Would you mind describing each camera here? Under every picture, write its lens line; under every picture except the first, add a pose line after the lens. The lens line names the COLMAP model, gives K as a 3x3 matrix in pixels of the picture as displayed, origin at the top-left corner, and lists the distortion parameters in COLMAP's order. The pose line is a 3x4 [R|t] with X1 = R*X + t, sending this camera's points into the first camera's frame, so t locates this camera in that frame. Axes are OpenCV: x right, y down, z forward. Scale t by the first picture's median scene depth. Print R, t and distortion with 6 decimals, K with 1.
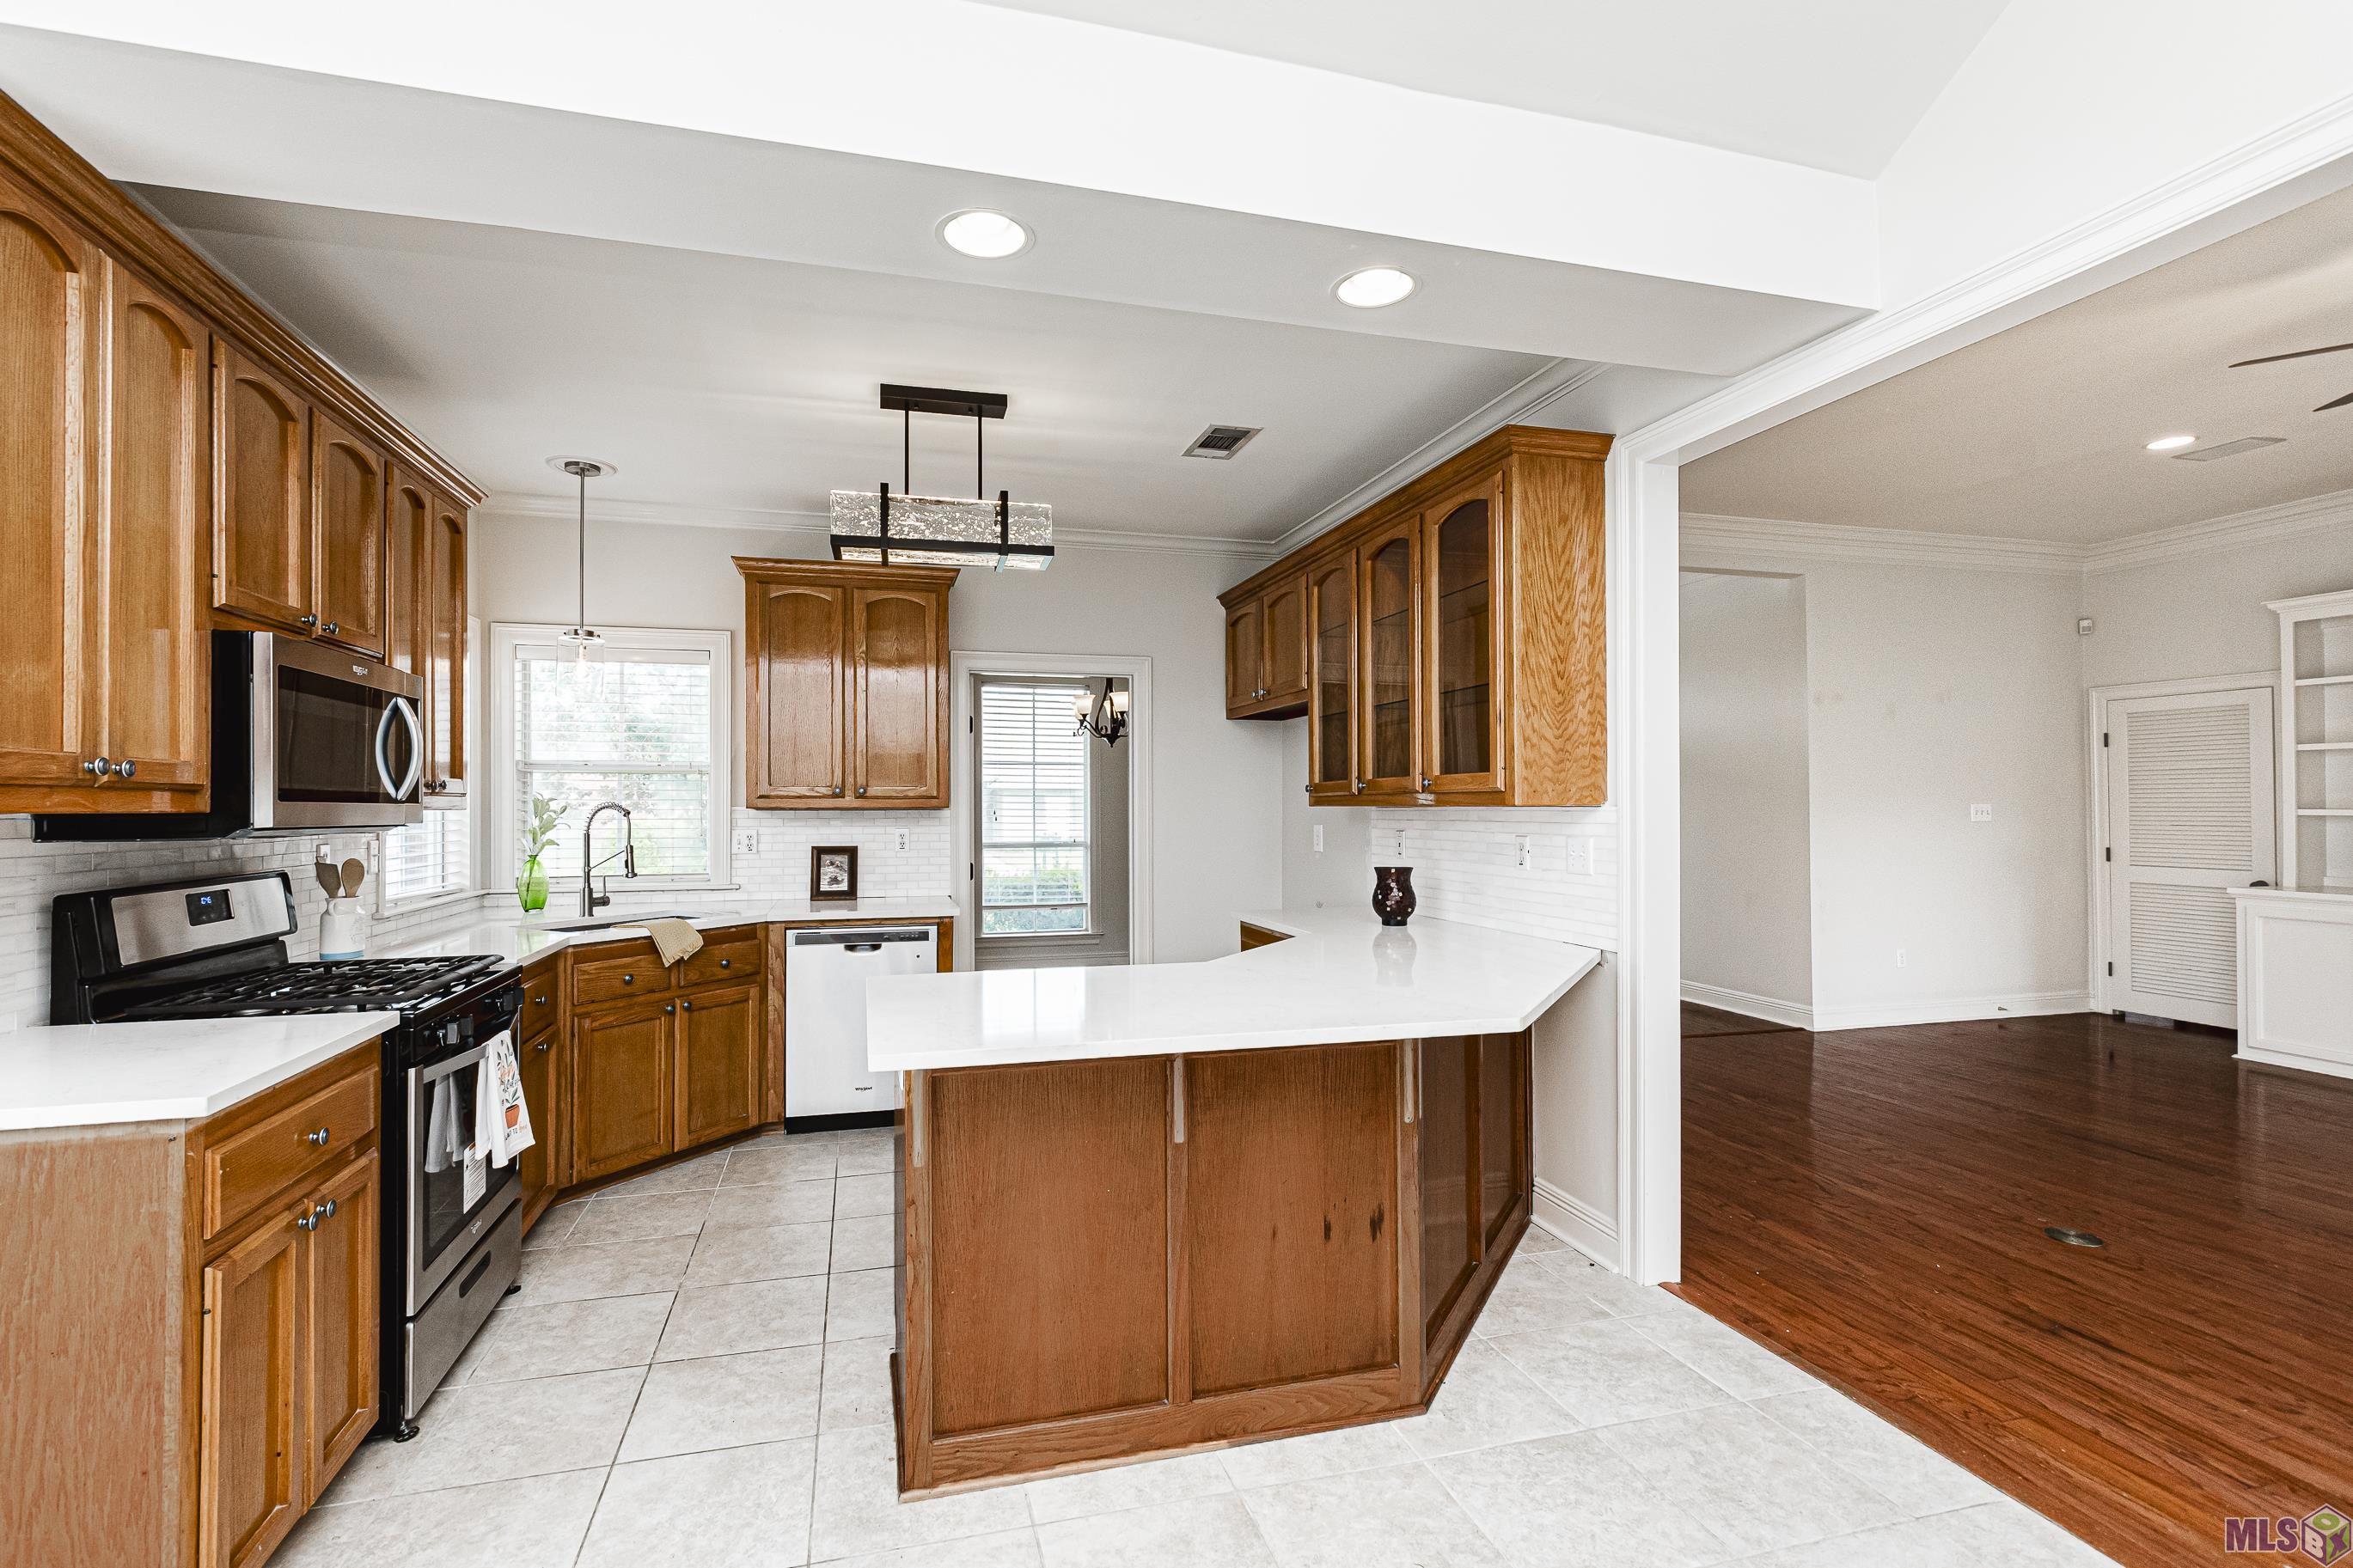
lens RADIAL K [[1056.1, 0, 1179.9], [0, 1056.1, 788.2], [0, 0, 1]] dist [0.004257, -0.003070]
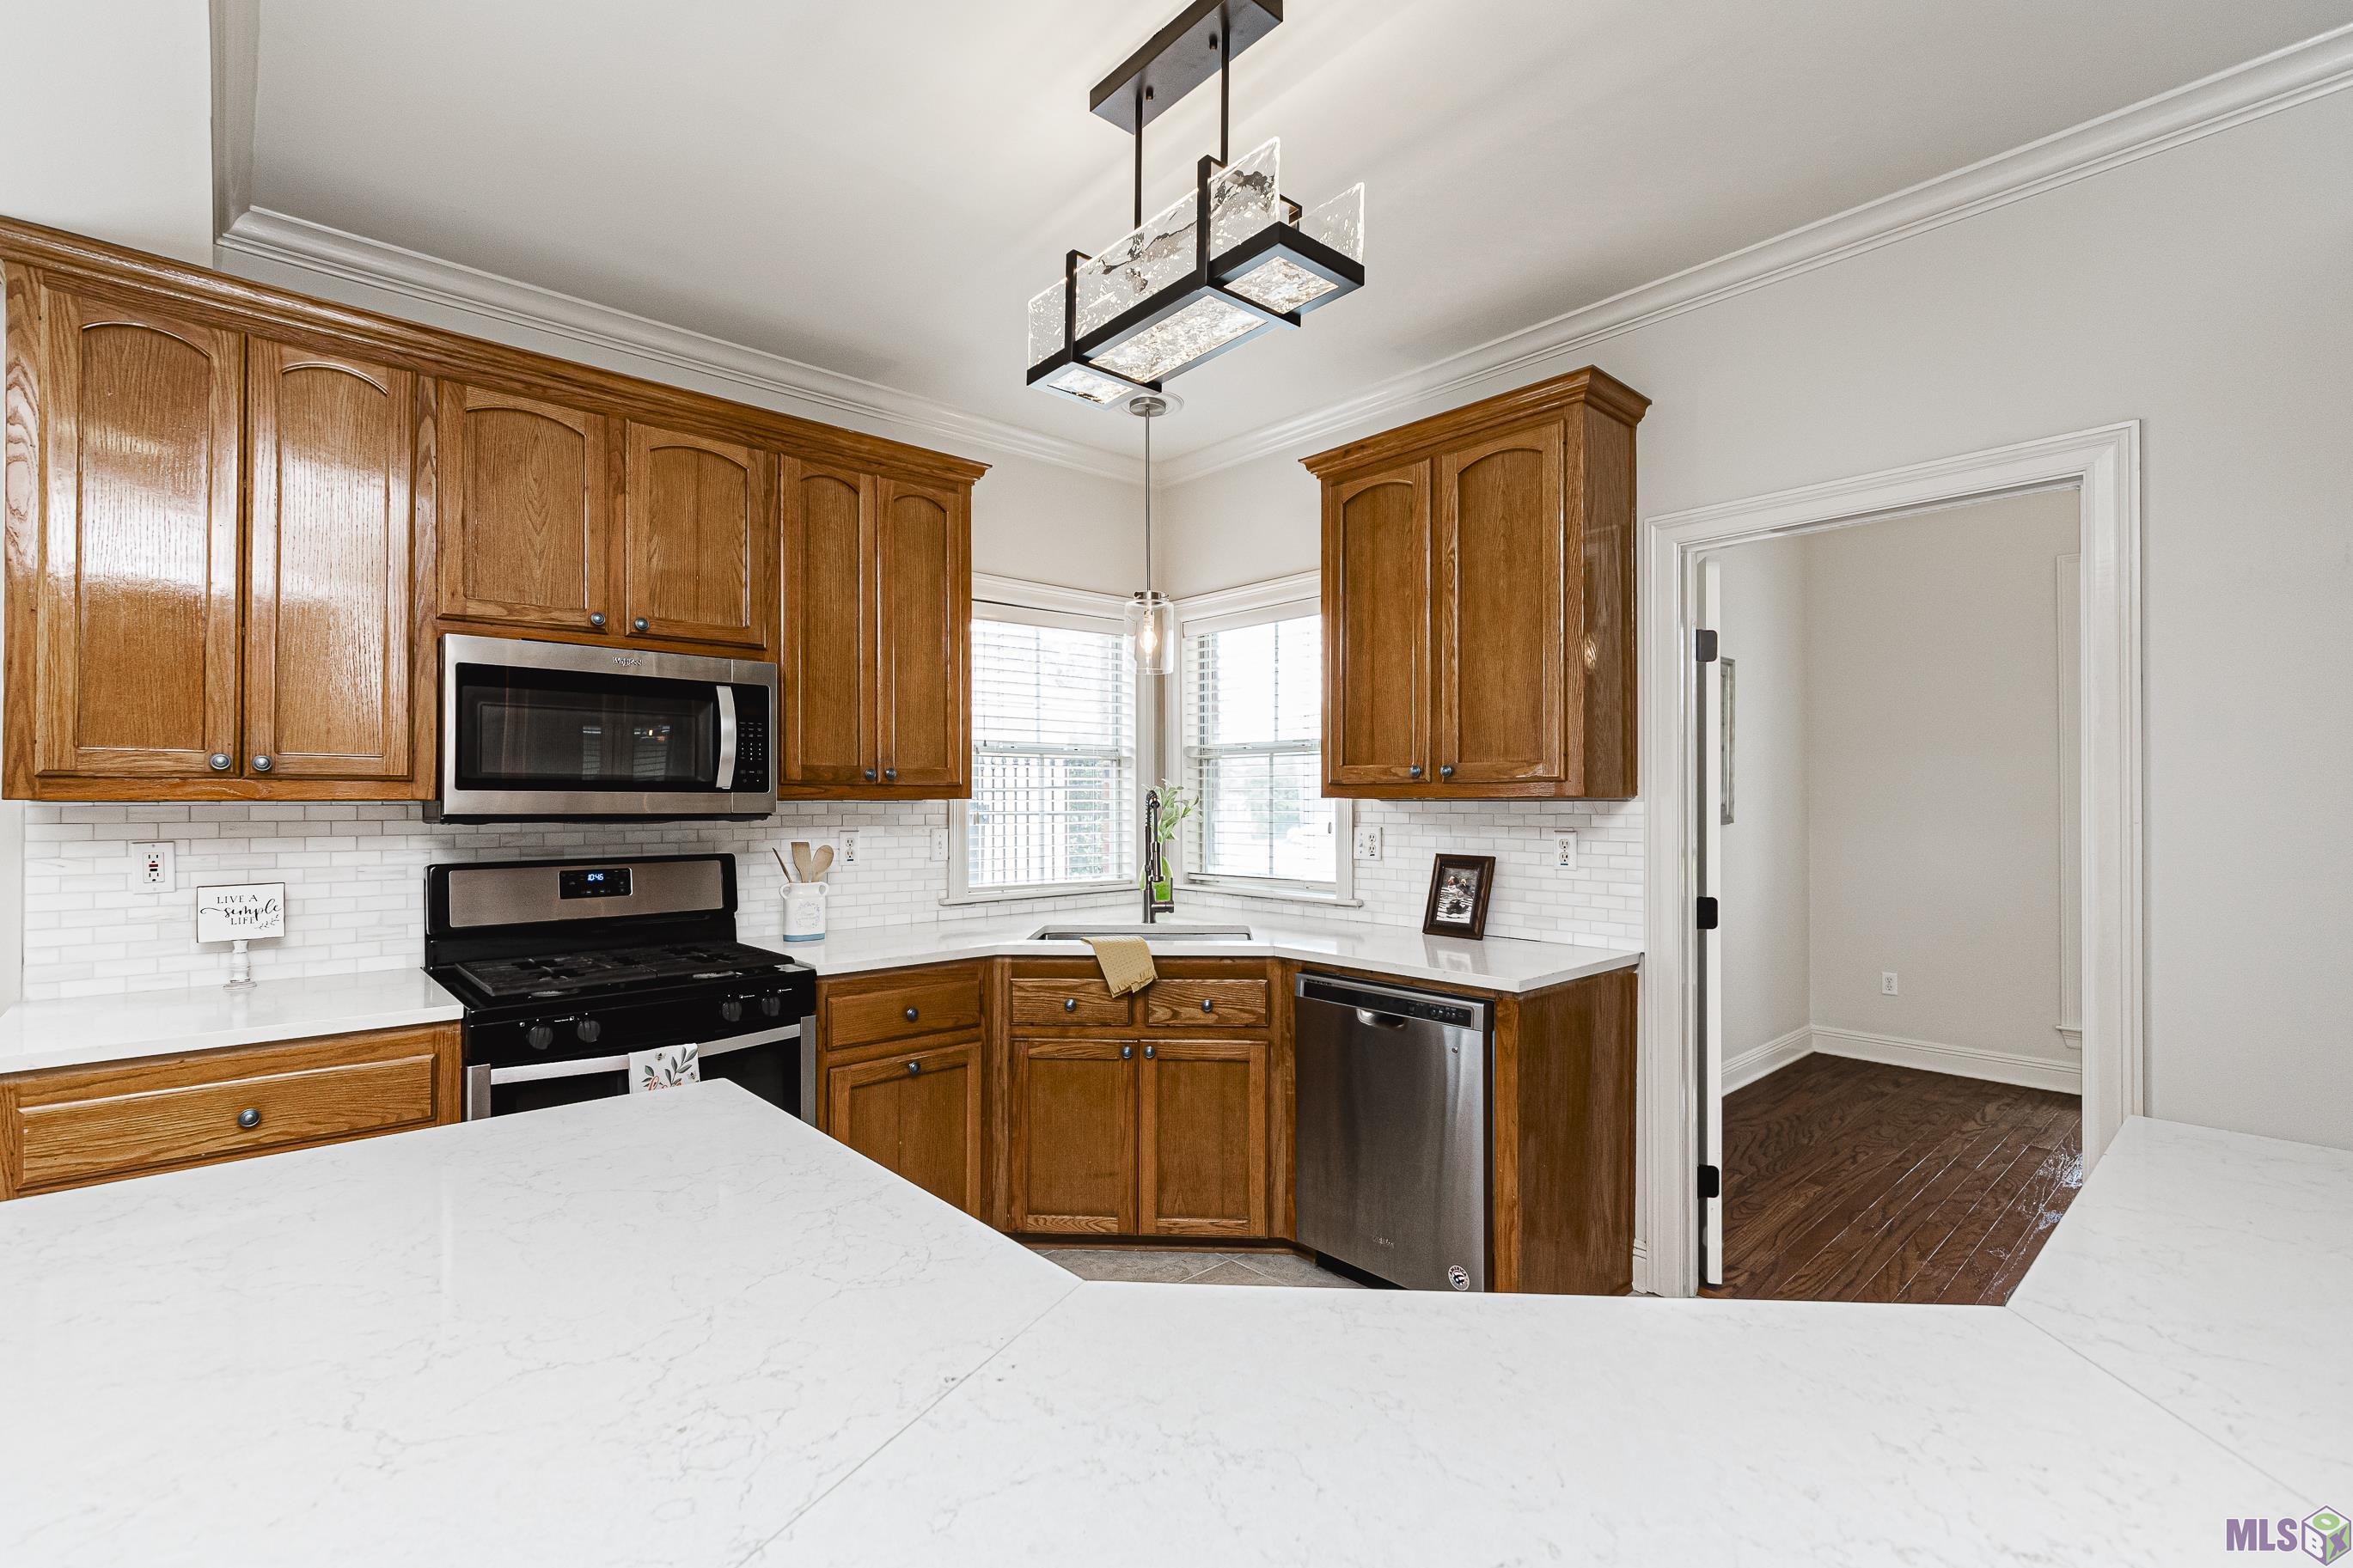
lens RADIAL K [[1056.1, 0, 1136.3], [0, 1056.1, 796.2], [0, 0, 1]] dist [0.004257, -0.003070]
pose [[0.428047, -0.005026, -0.903742, 0.259690], [0.017054, 0.999851, 0.002517, 0.017453], [0.903596, -0.016489, 0.428069, 0.738547]]
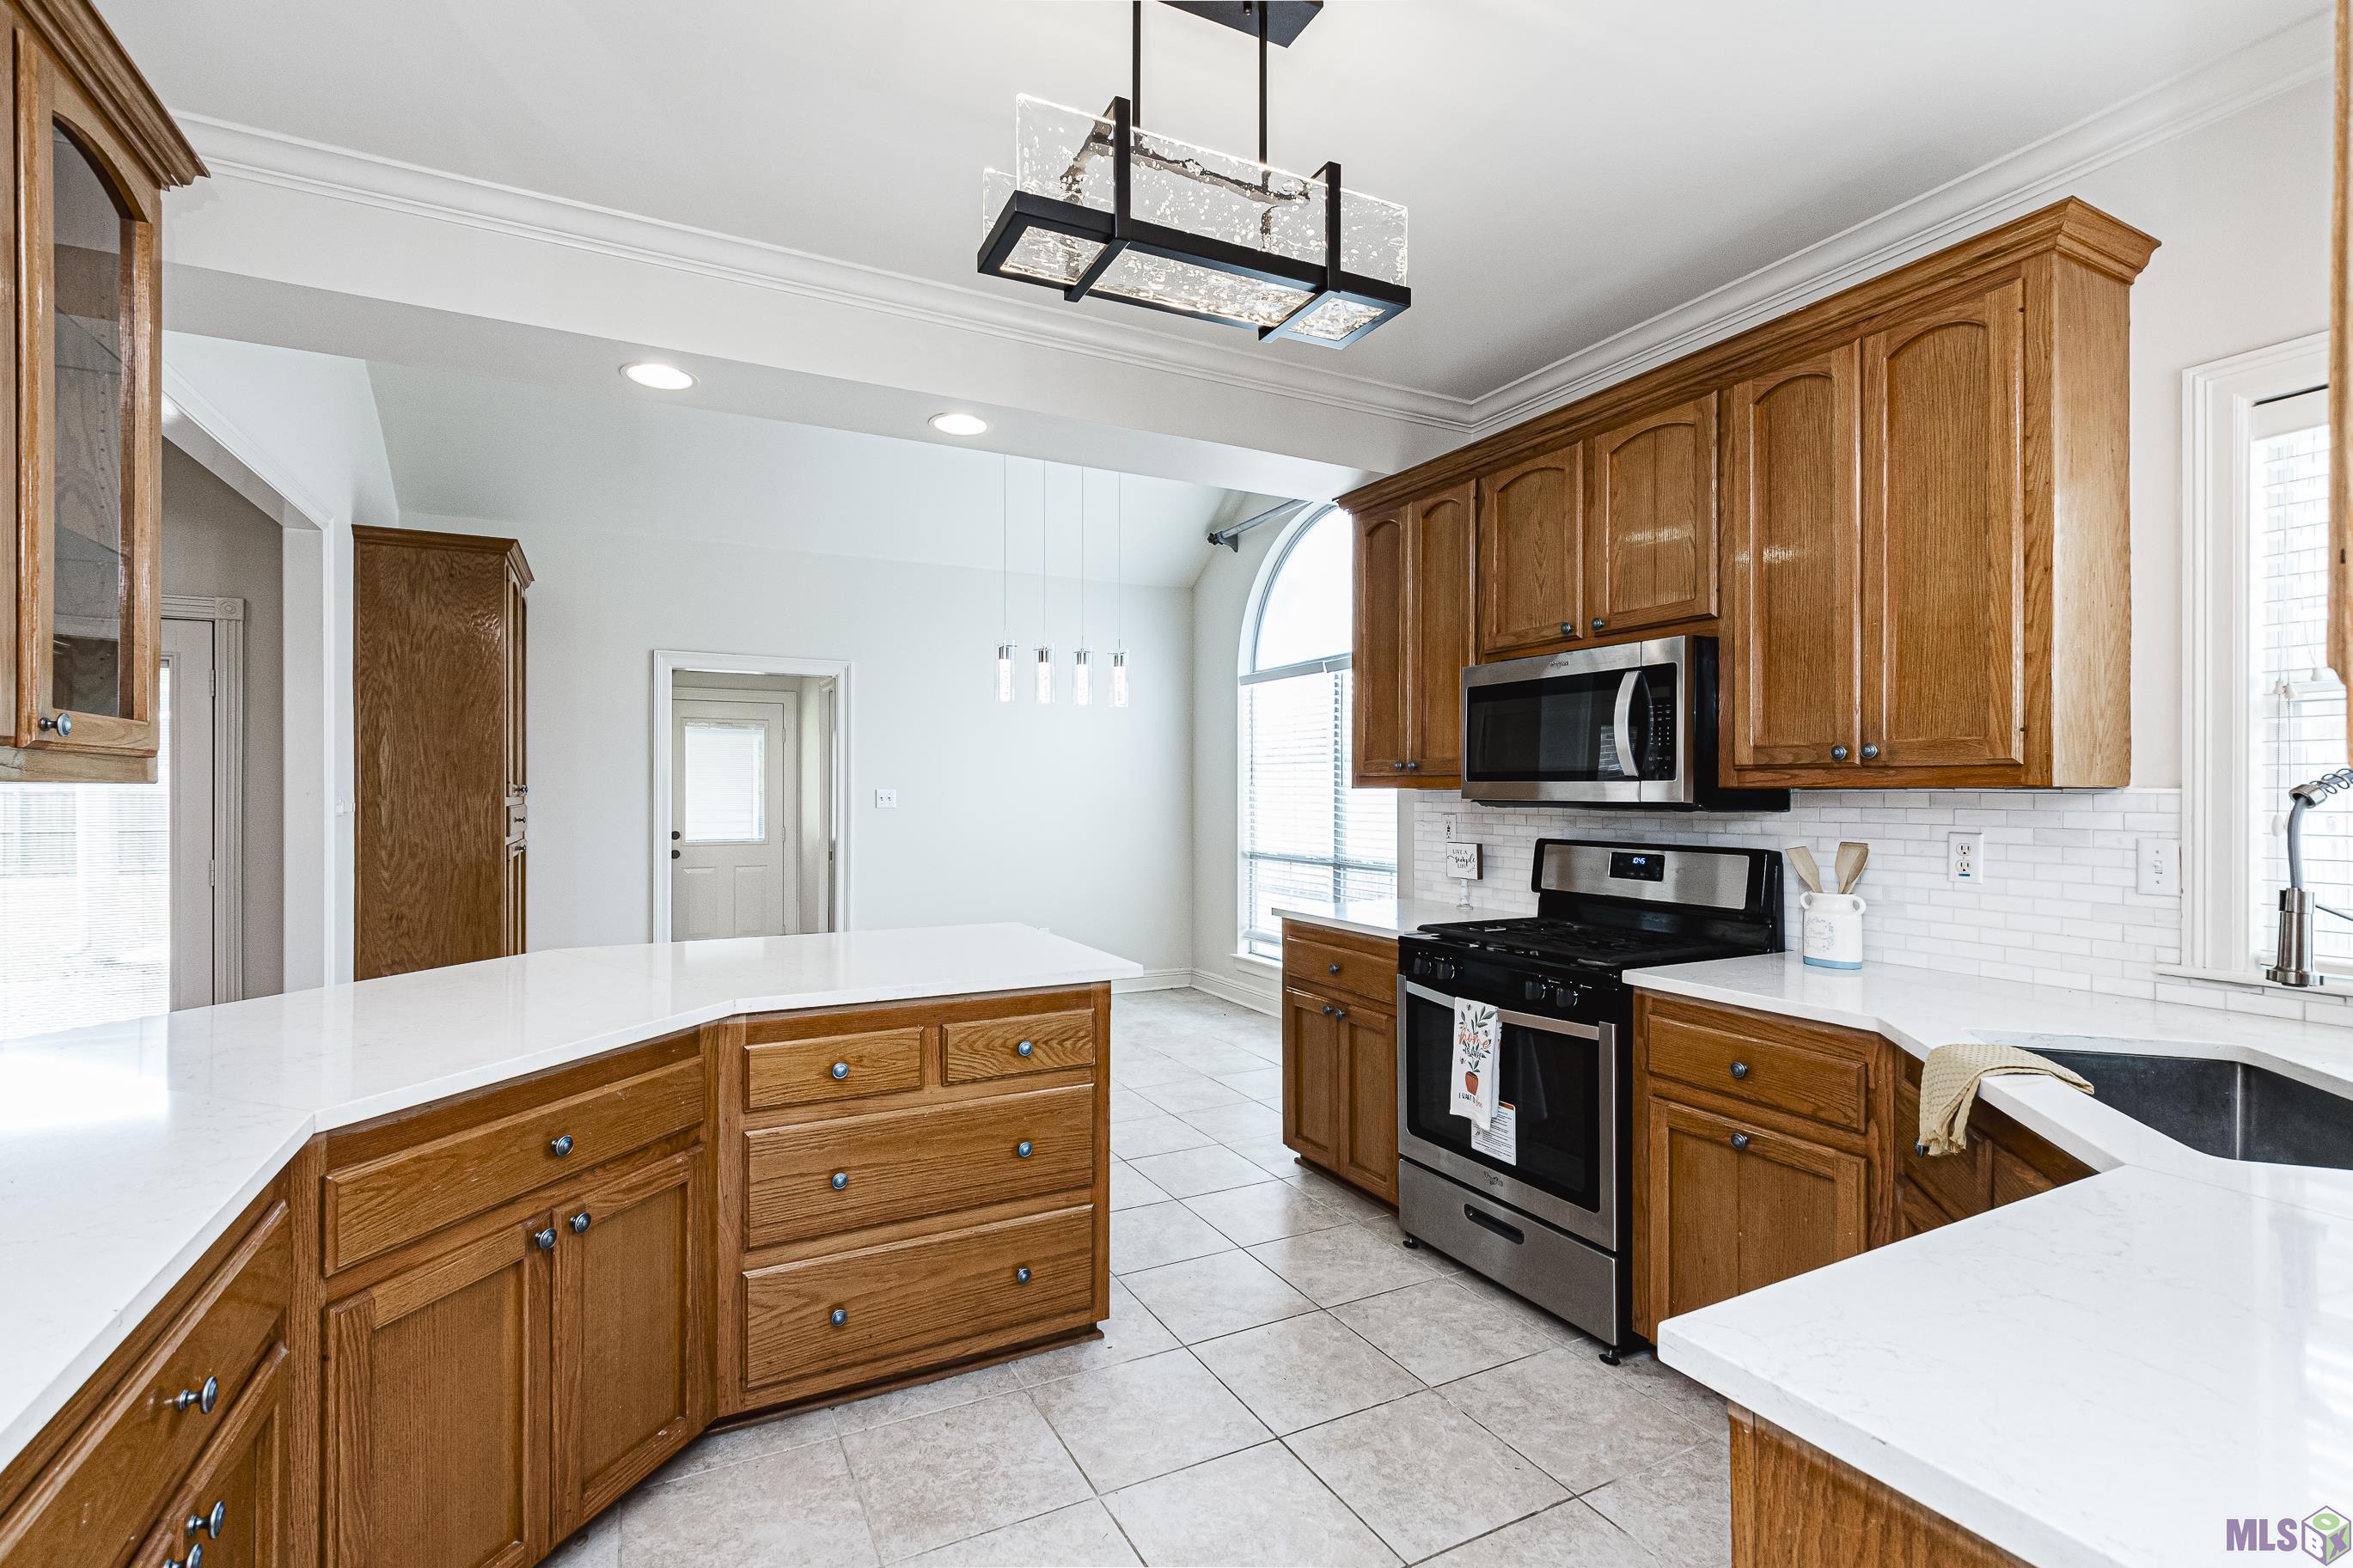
lens RADIAL K [[1056.1, 0, 1204.4], [0, 1056.1, 789.2], [0, 0, 1]] dist [0.004257, -0.003070]
pose [[-0.977194, 0.000276, -0.212349, -0.123812], [0.004014, 0.999844, -0.017174, 0.029661], [0.212311, -0.017634, -0.977043, 1.492442]]
